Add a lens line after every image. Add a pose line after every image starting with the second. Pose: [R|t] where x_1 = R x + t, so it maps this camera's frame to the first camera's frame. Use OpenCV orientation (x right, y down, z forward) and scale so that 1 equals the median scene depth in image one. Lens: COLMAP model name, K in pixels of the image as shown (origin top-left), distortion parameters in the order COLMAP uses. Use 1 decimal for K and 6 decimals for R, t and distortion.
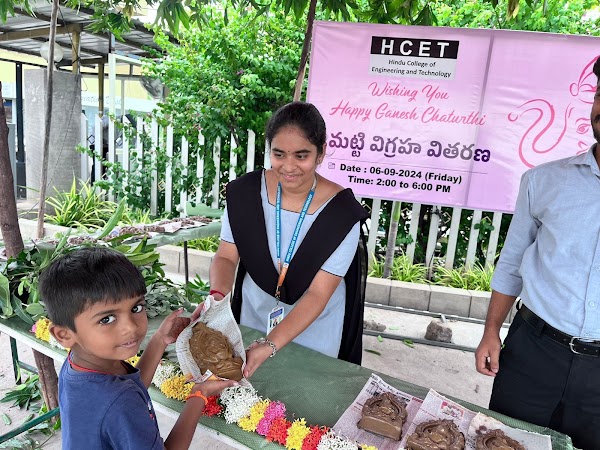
lens RADIAL K [[467.9, 0, 293.3], [0, 467.9, 226.3], [0, 0, 1]] dist [0.003465, -0.004221]
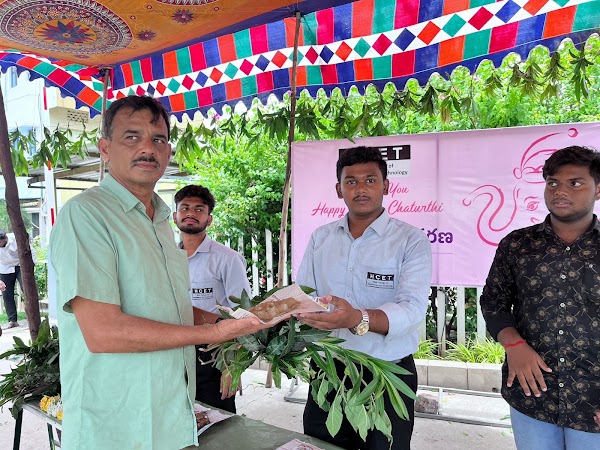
lens RADIAL K [[467.9, 0, 293.3], [0, 467.9, 226.3], [0, 0, 1]] dist [0.003465, -0.004221]
pose [[0.984645, -0.101331, -0.142149, 0.204270], [0.074553, 0.980385, -0.182449, -0.000497], [0.157848, 0.169050, 0.972885, -0.155763]]
